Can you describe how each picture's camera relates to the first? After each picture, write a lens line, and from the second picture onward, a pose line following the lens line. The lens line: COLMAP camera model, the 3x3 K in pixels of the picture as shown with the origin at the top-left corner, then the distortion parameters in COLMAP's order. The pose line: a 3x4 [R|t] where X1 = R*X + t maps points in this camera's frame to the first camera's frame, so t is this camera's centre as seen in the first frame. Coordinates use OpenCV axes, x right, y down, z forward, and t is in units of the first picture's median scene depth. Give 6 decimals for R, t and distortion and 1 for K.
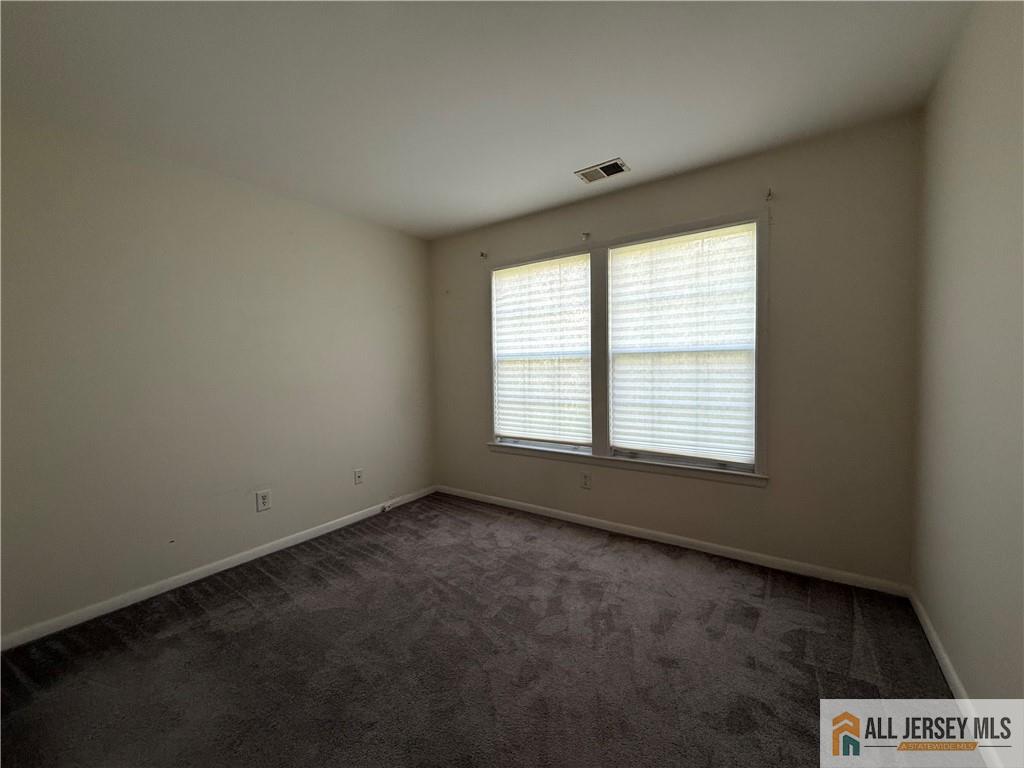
lens RADIAL K [[407.2, 0, 501.0], [0, 407.2, 376.4], [0, 0, 1]] dist [0.001403, -0.000178]
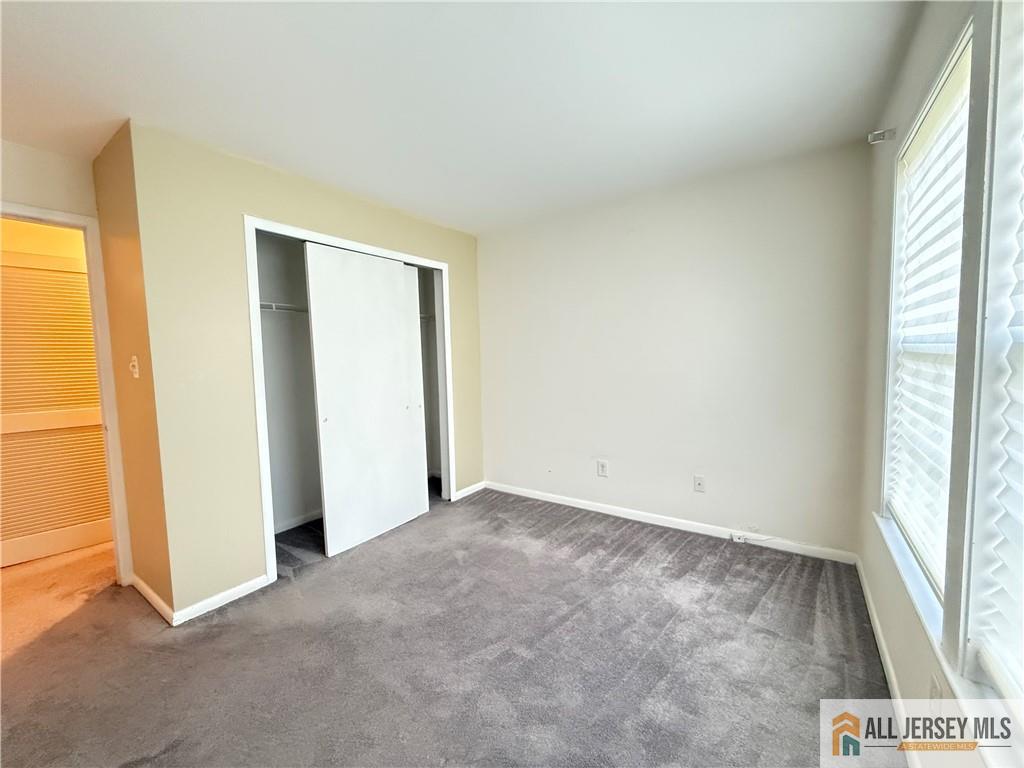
lens RADIAL K [[407.2, 0, 522.0], [0, 407.2, 383.8], [0, 0, 1]] dist [0.001403, -0.000178]
pose [[0.031659, 0.089941, -0.995444, 0.583559], [-0.003424, 0.995947, 0.089878, -0.053343], [0.999493, 0.000563, 0.031839, 0.709687]]
